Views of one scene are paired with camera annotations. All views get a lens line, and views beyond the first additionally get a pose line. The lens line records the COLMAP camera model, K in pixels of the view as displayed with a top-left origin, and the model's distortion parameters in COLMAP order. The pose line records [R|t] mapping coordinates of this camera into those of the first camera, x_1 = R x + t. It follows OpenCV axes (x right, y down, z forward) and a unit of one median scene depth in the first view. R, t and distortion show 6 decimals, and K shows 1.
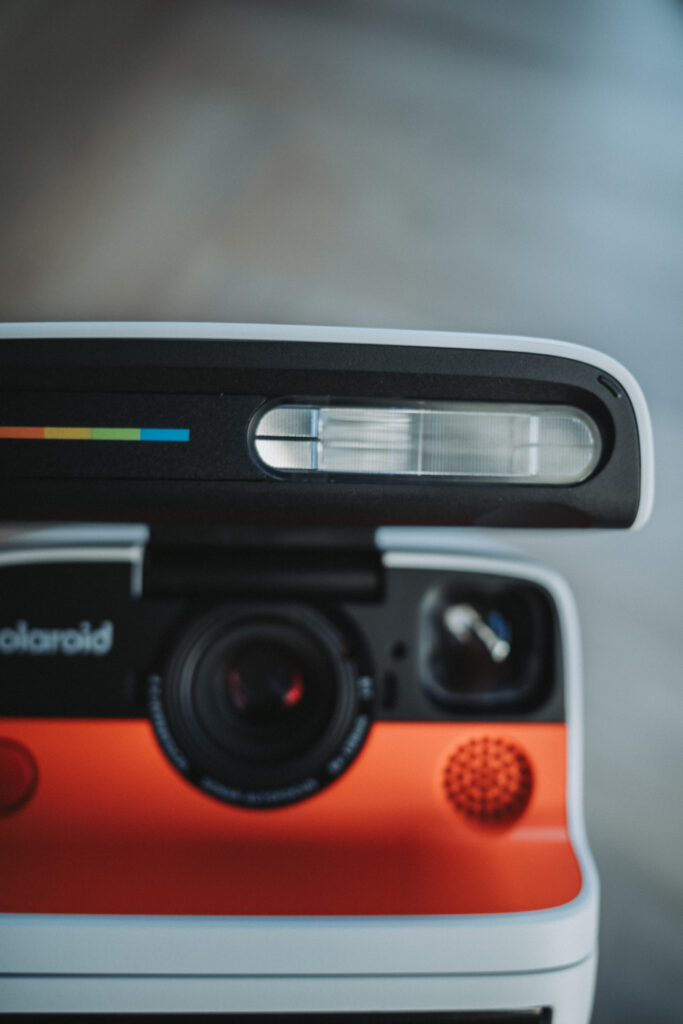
lens RADIAL K [[921.4, 0, 341.5], [0, 921.4, 512.0], [0, 0, 1]] dist [-0.015073, -0.004426]
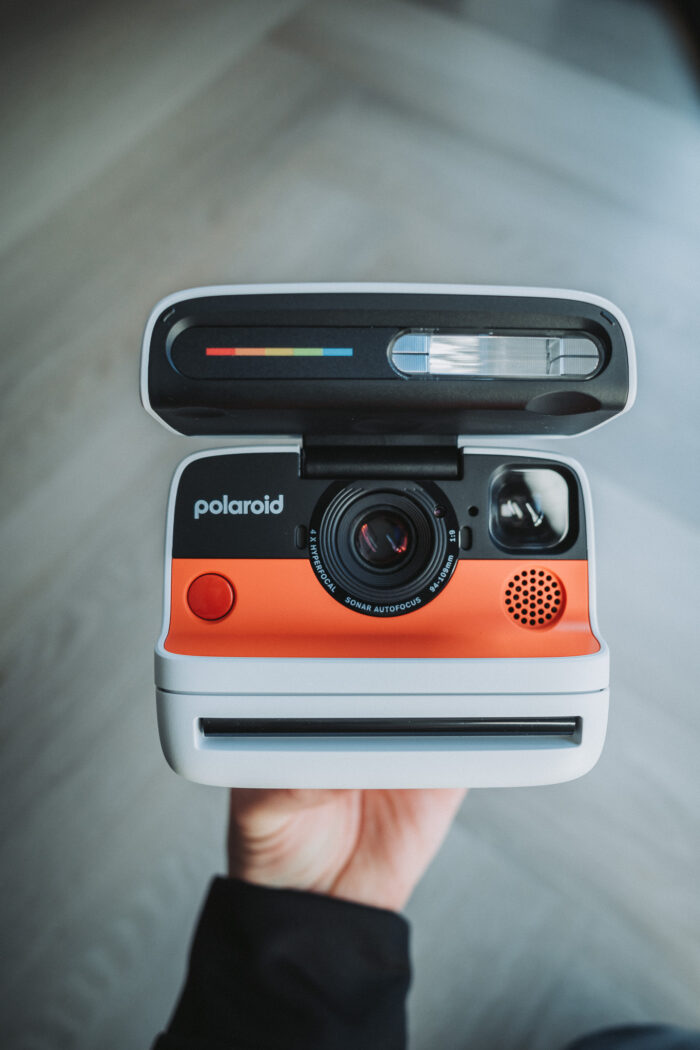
lens RADIAL K [[900.2, 0, 350.0], [0, 900.2, 525.0], [0, 0, 1]] dist [-0.010571, -0.001299]
pose [[0.999746, -0.016146, -0.015715, -0.118394], [0.015608, 0.999307, -0.033802, 0.222081], [0.016250, 0.033548, 0.999305, -0.475389]]
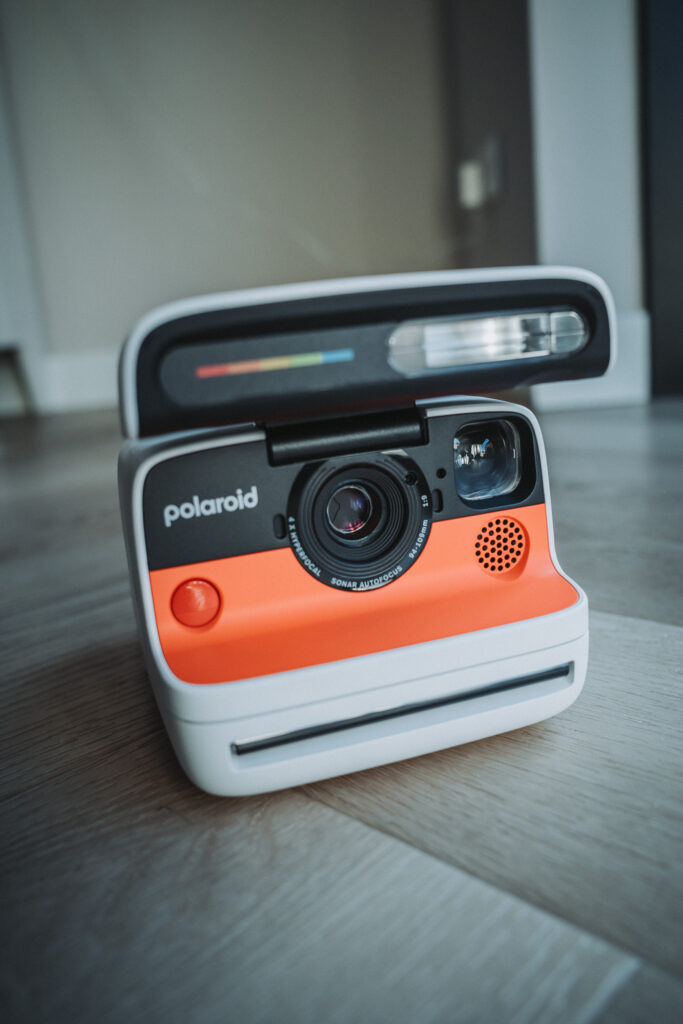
lens RADIAL K [[877.9, 0, 341.5], [0, 877.9, 512.0], [0, 0, 1]] dist [-0.010571, -0.001299]
pose [[0.955231, -0.169141, 0.242743, -0.461459], [0.121986, 0.972644, 0.197694, -0.093963], [-0.269541, -0.159232, 0.949733, -0.337427]]
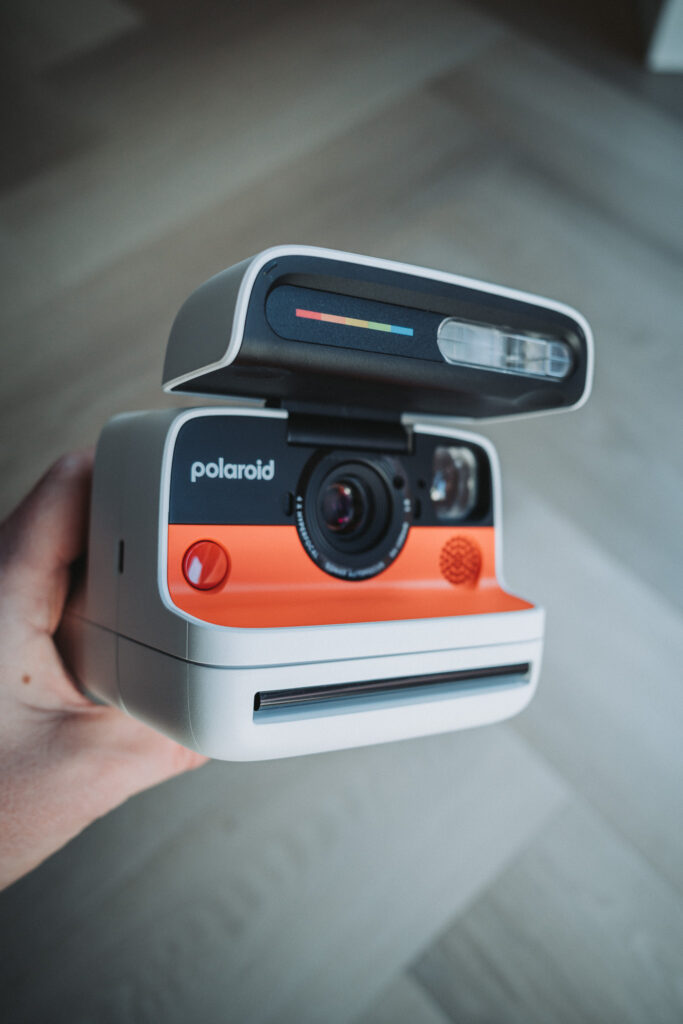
lens RADIAL K [[877.9, 0, 341.5], [0, 877.9, 512.0], [0, 0, 1]] dist [-0.010571, -0.001299]
pose [[0.840365, 0.000103, 0.542021, -0.928324], [-0.006251, 0.999935, 0.009502, 0.189918], [-0.541985, -0.011373, 0.840311, -0.253255]]
